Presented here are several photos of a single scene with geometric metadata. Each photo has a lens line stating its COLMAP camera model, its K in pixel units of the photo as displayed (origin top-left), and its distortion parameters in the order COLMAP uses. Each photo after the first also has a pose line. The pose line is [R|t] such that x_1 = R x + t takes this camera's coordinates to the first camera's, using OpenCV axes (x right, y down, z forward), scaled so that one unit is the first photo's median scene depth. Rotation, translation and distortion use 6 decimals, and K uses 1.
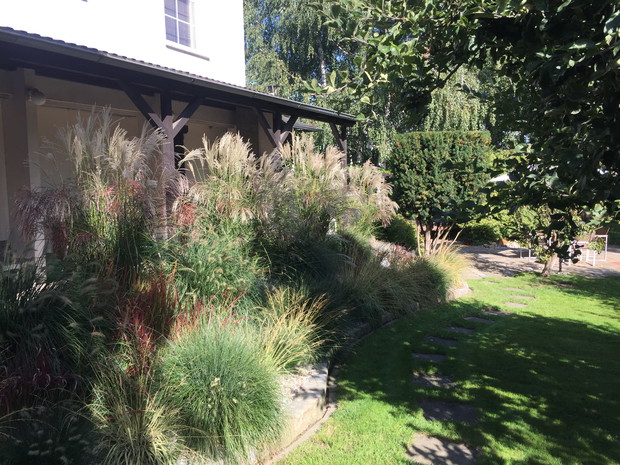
lens RADIAL K [[530.4, 0, 313.0], [0, 530.4, 233.4], [0, 0, 1]] dist [0.084059, -0.116155]
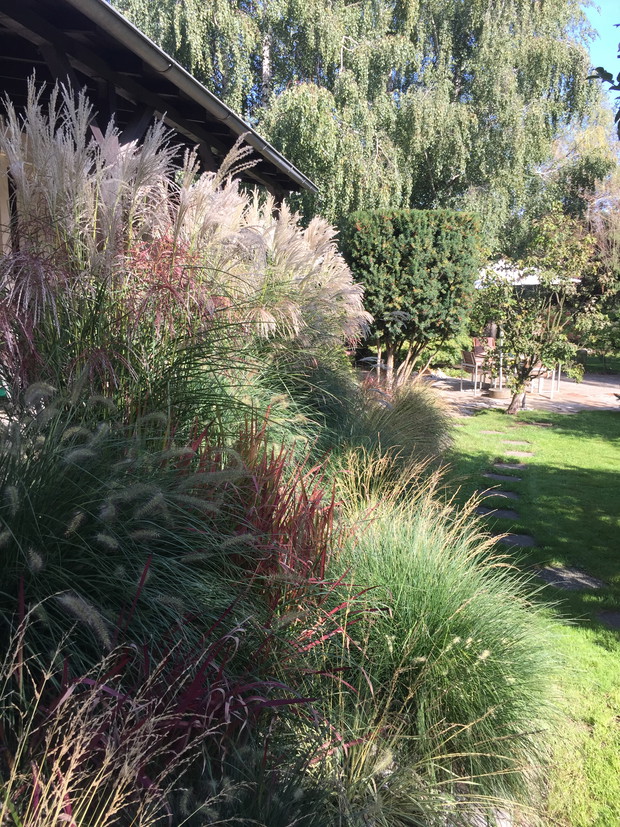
lens RADIAL K [[707.5, 0, 307.4], [0, 707.5, 413.7], [0, 0, 1]] dist [0.084059, -0.116155]
pose [[0.955904, -0.031893, 0.291942, -0.178135], [0.011266, 0.997336, 0.072066, 0.004119], [-0.293463, -0.065599, 0.953717, 0.144377]]
